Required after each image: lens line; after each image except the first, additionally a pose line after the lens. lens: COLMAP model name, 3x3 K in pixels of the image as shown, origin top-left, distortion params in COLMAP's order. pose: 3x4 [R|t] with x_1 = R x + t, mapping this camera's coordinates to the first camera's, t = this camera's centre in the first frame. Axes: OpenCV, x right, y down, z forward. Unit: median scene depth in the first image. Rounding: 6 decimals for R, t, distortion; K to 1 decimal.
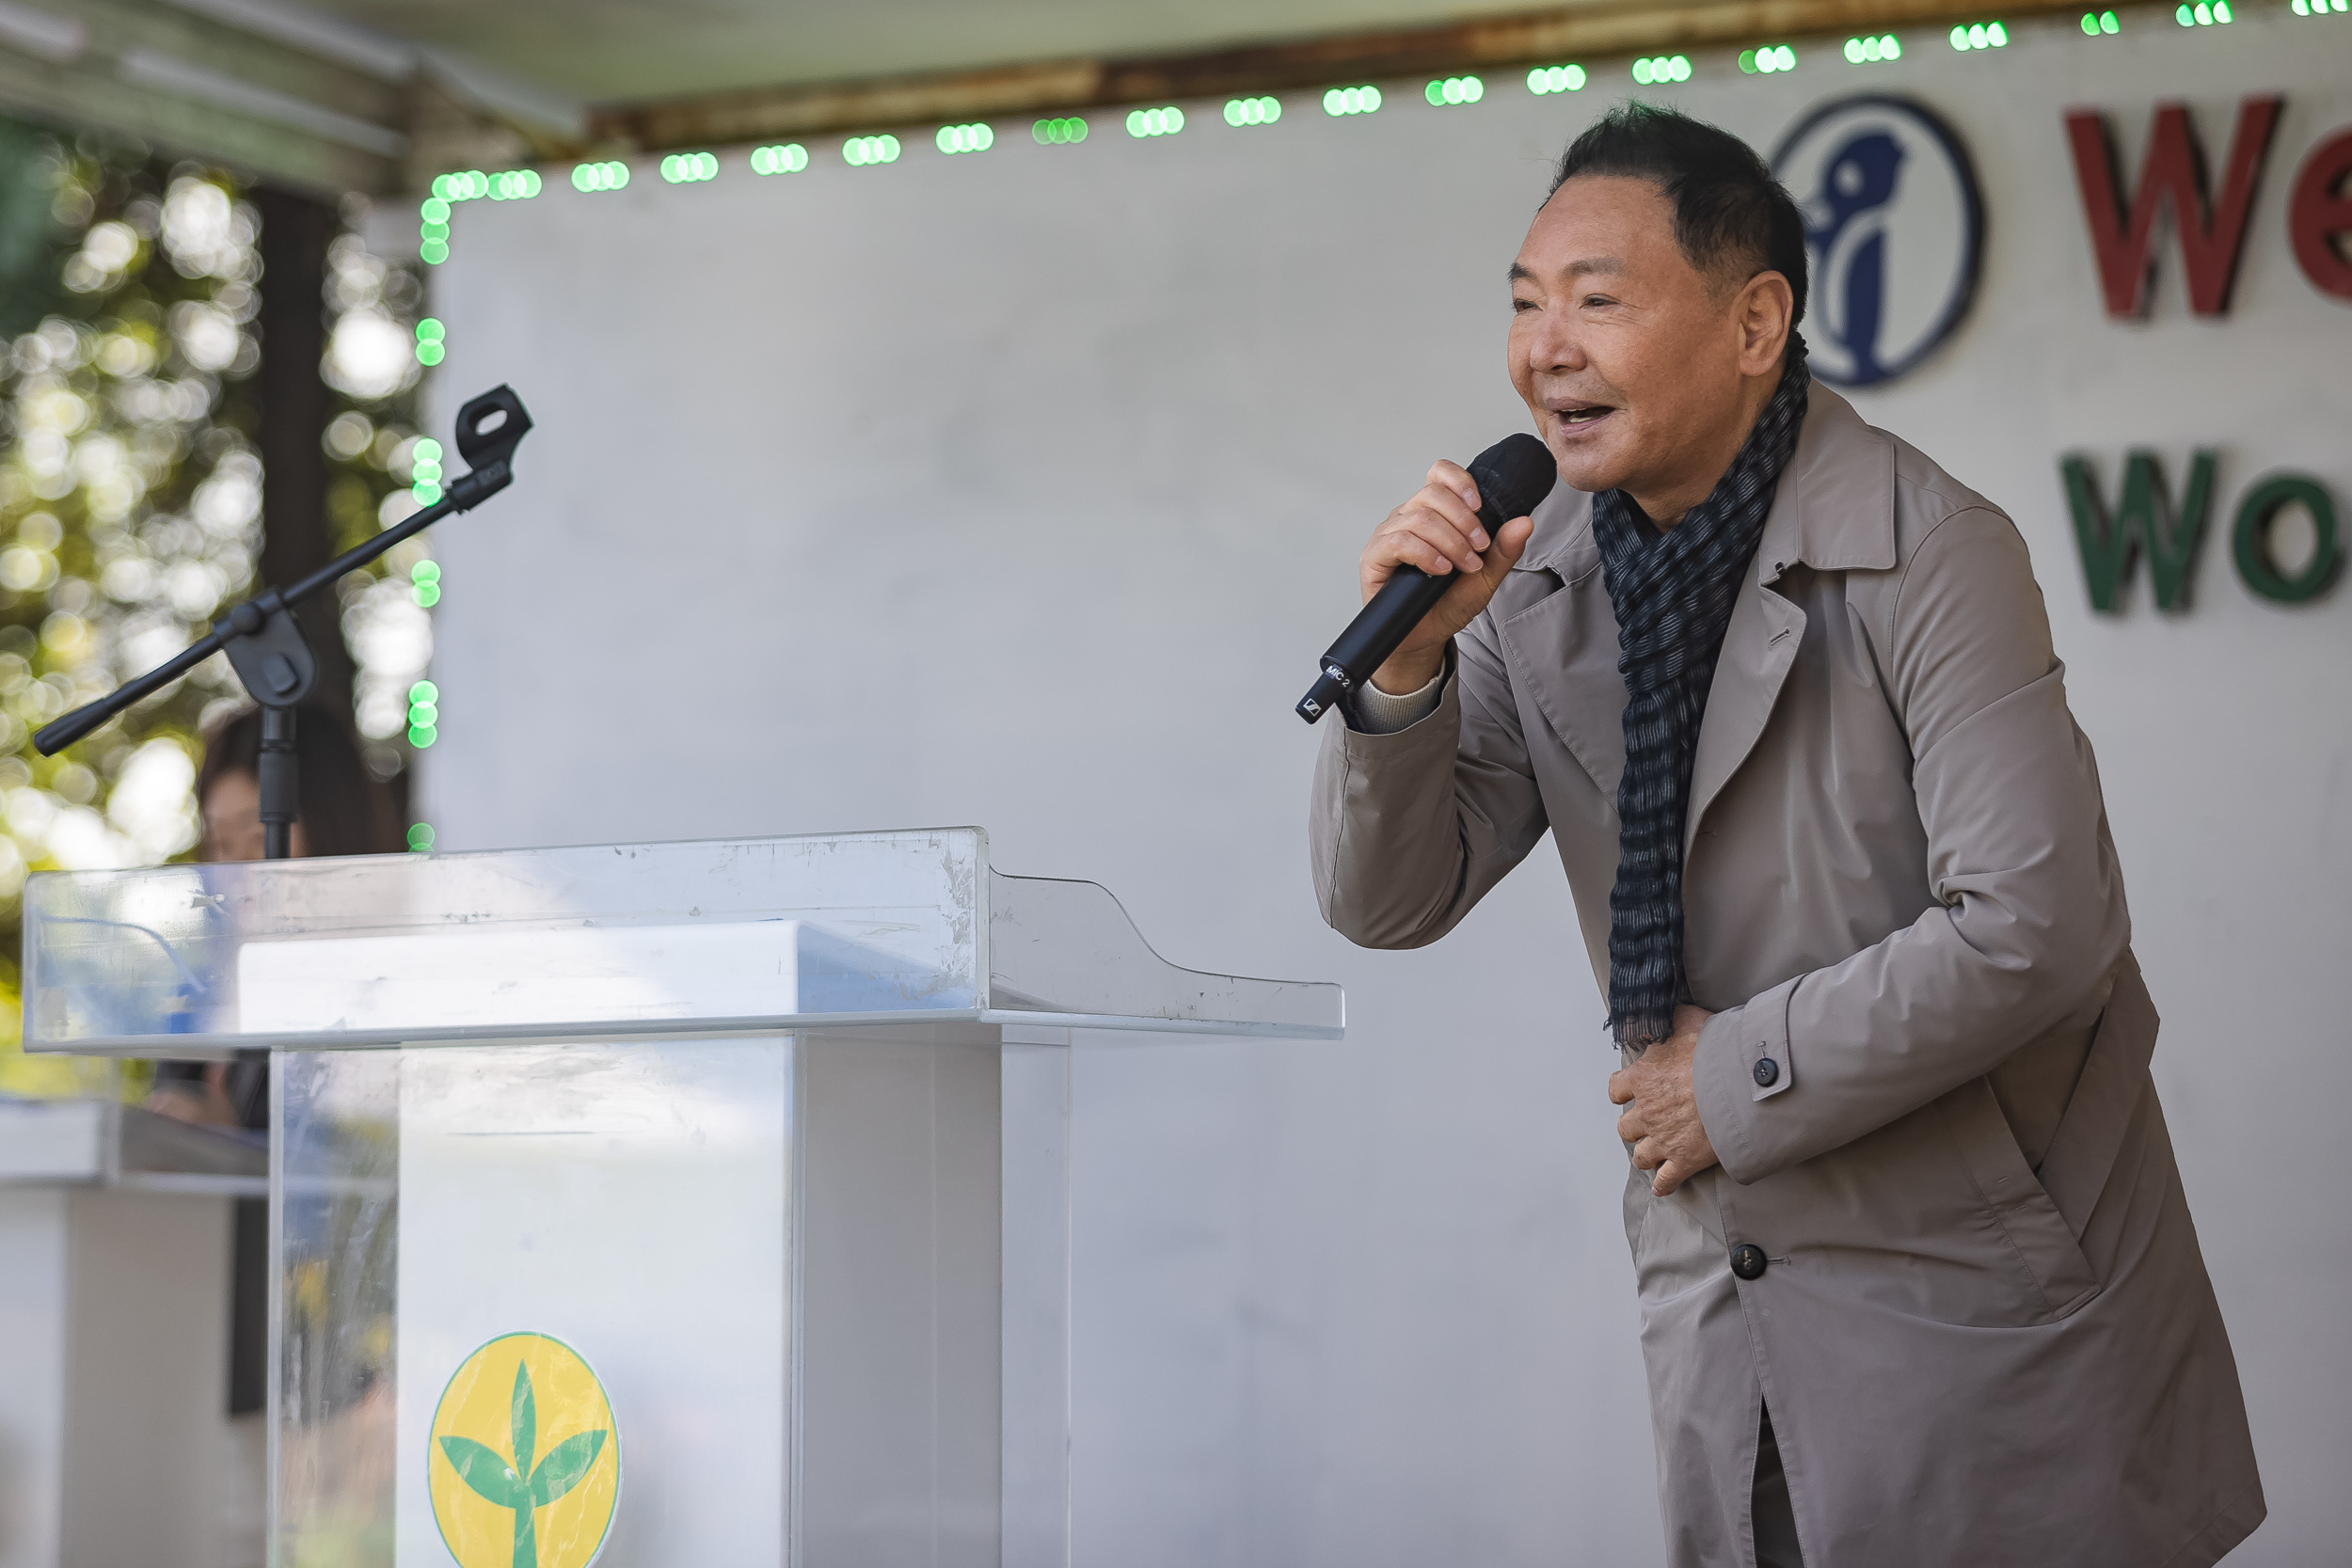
lens RADIAL K [[10596.6, 0, 1176.0], [0, 10596.6, 784.0], [0, 0, 1]] dist [0.243825, 0.689002]
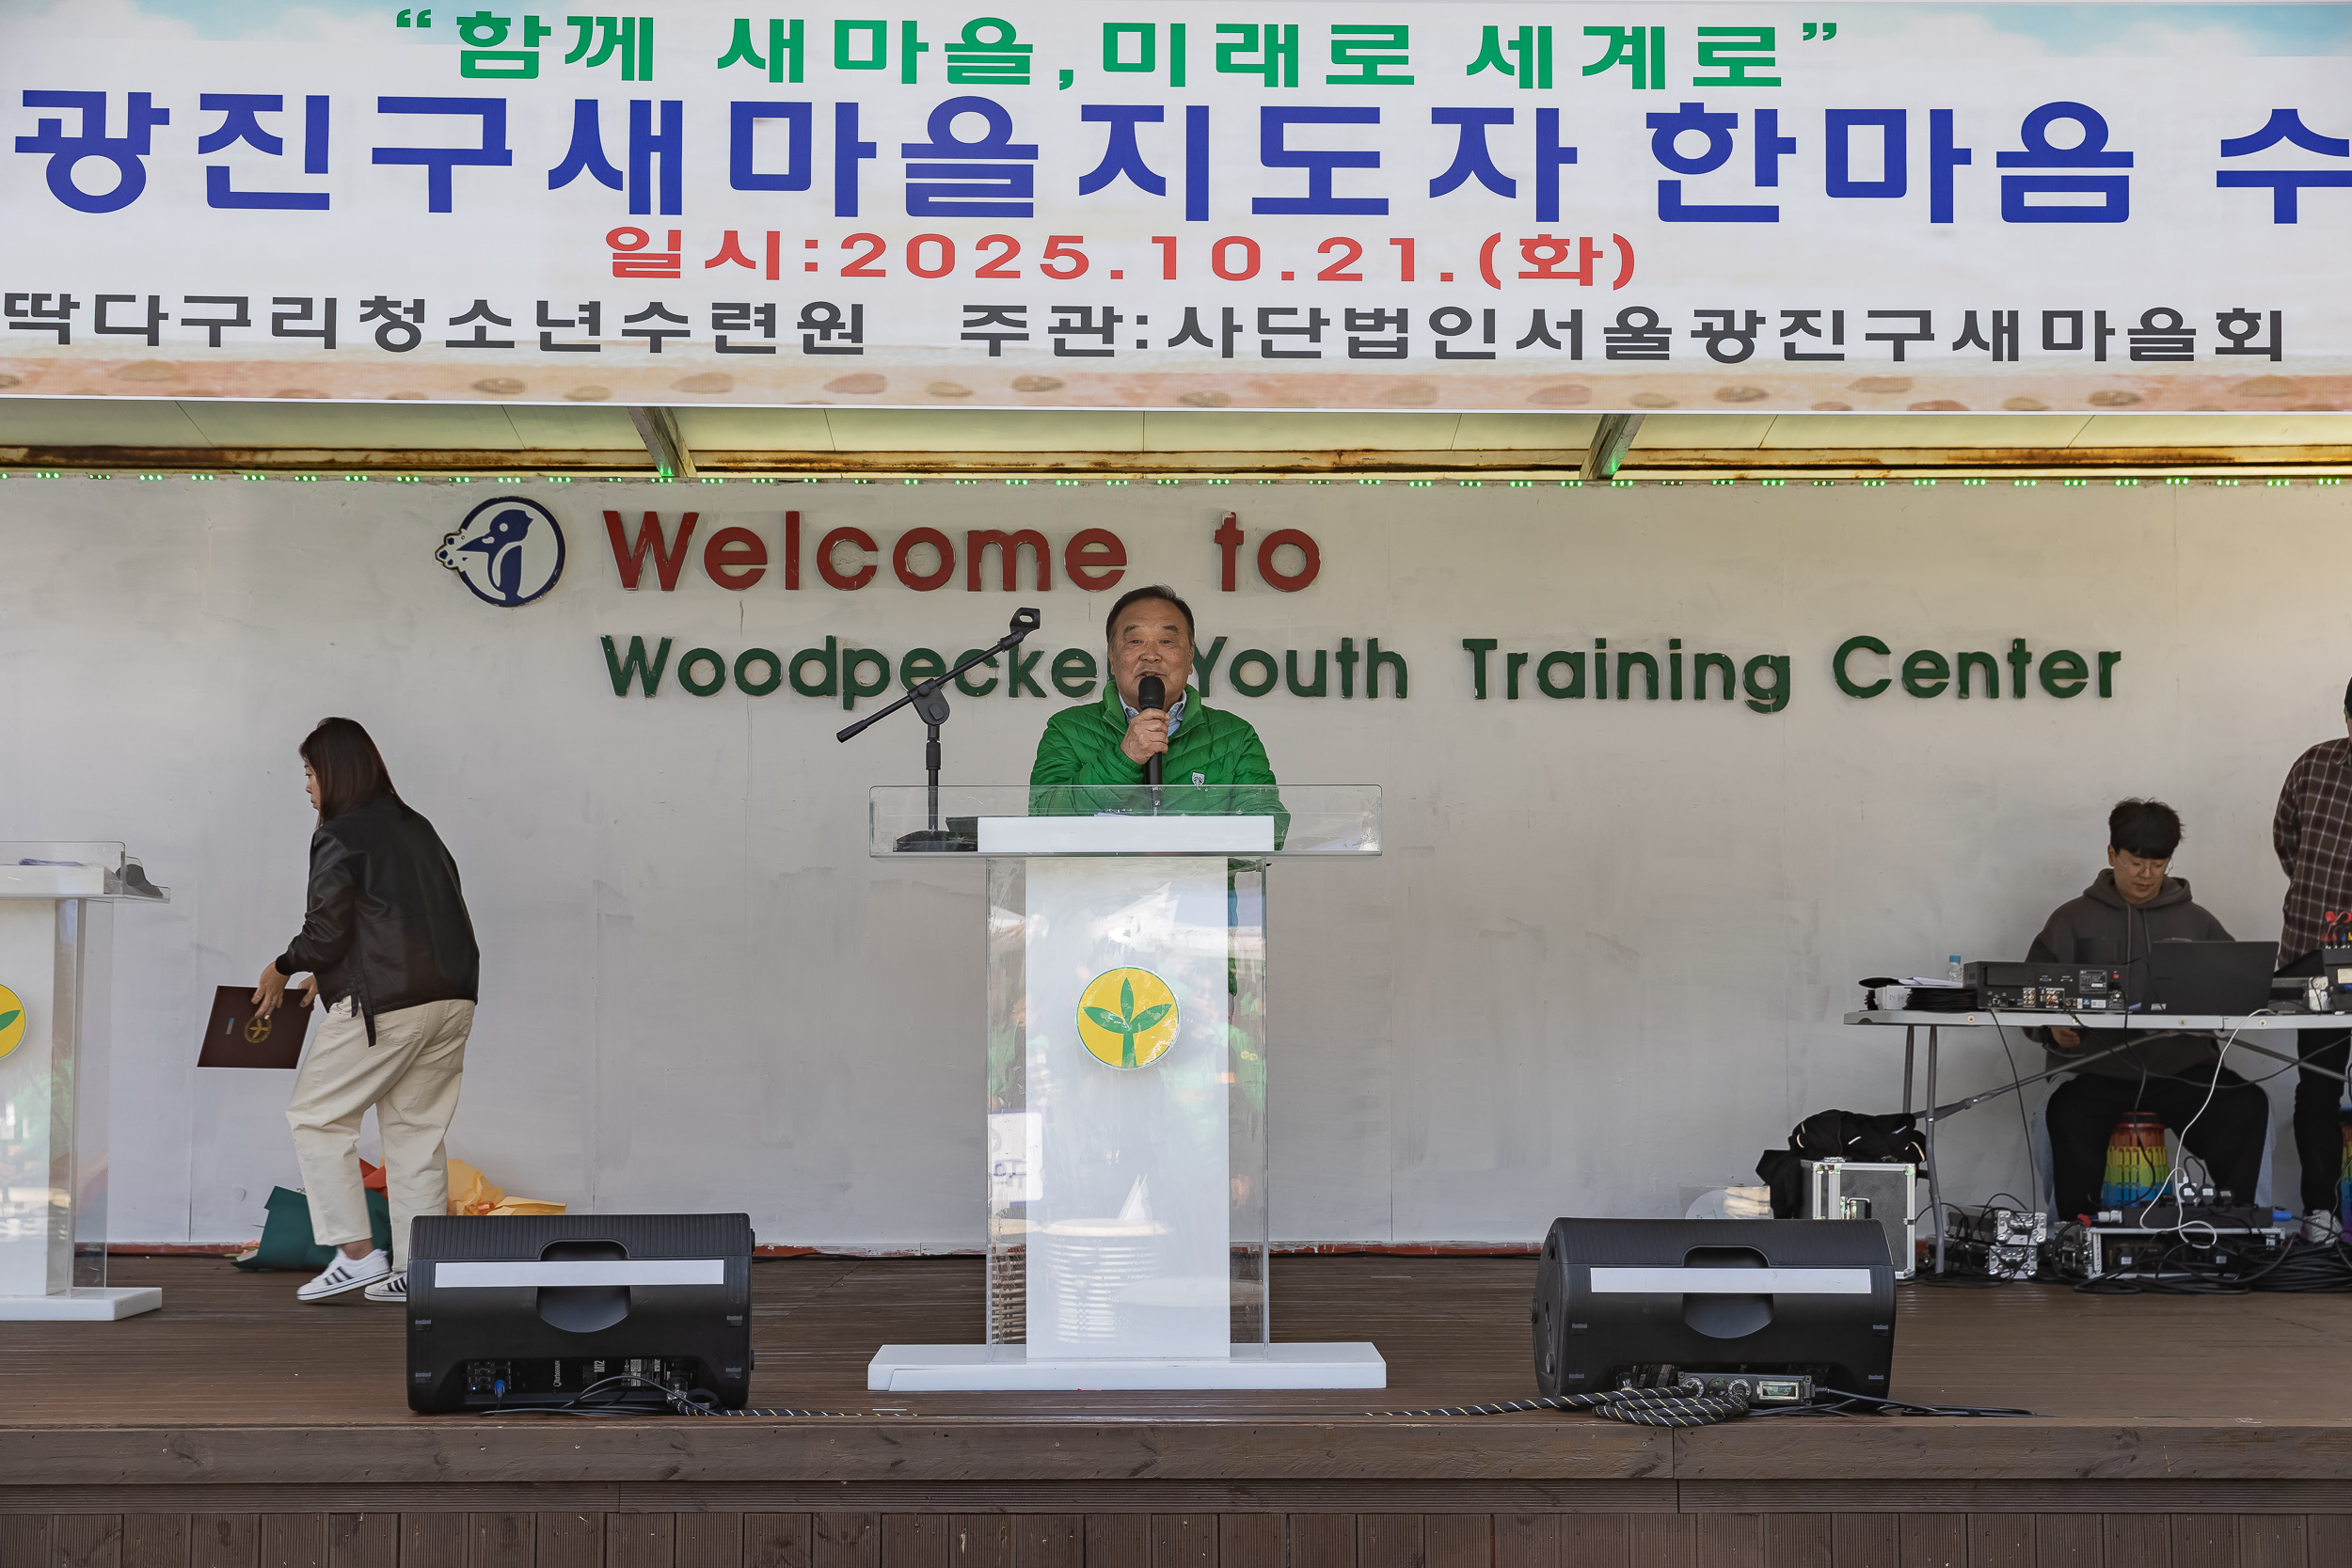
lens RADIAL K [[3620.9, 0, 1175.0], [0, 3620.9, 807.9], [0, 0, 1]] dist [0.069575, -0.004085]
pose [[0.740721, 0.026292, 0.671298, -0.660121], [-0.035986, 0.999352, 0.000567, 0.011095], [-0.670848, -0.024577, 0.741187, 0.318232]]
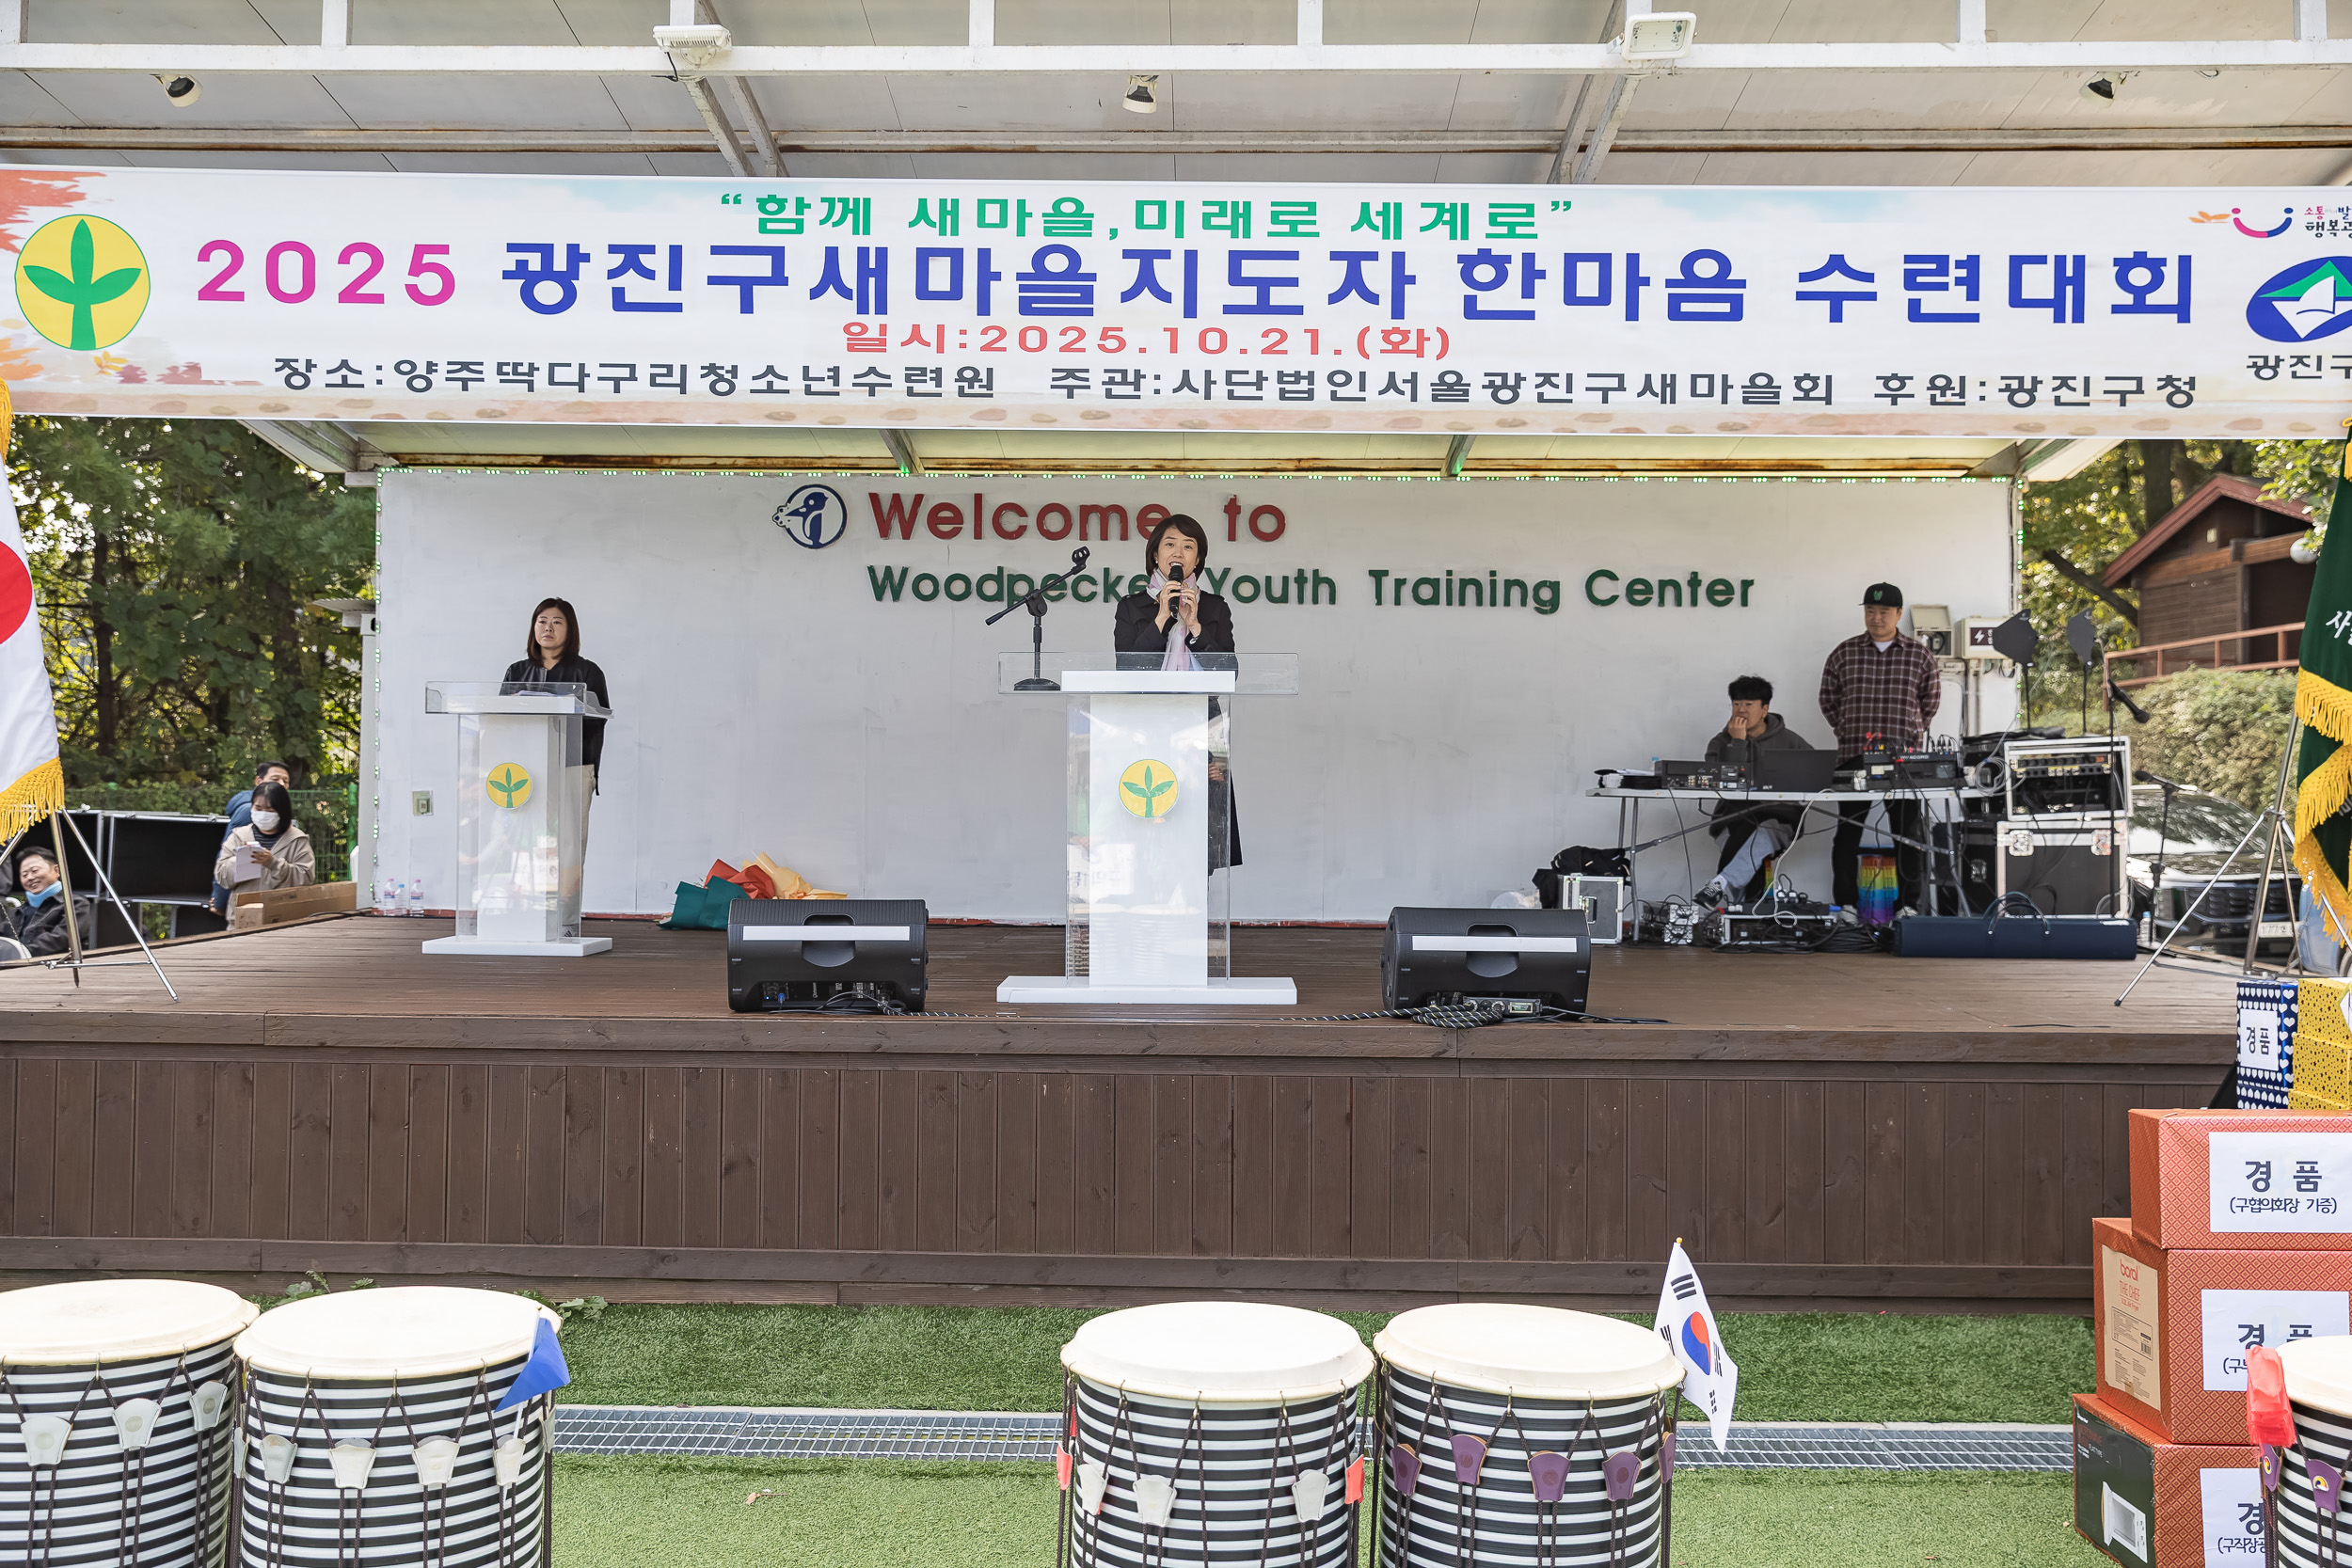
lens RADIAL K [[2078.9, 0, 1174.1], [0, 2078.9, 792.8], [0, 0, 1]] dist [-0.003408, 0.052460]
pose [[0.760675, -0.007147, 0.649093, -0.629505], [-0.042283, 0.997270, 0.060532, 0.011912], [-0.647754, -0.073490, 0.758297, 0.313494]]
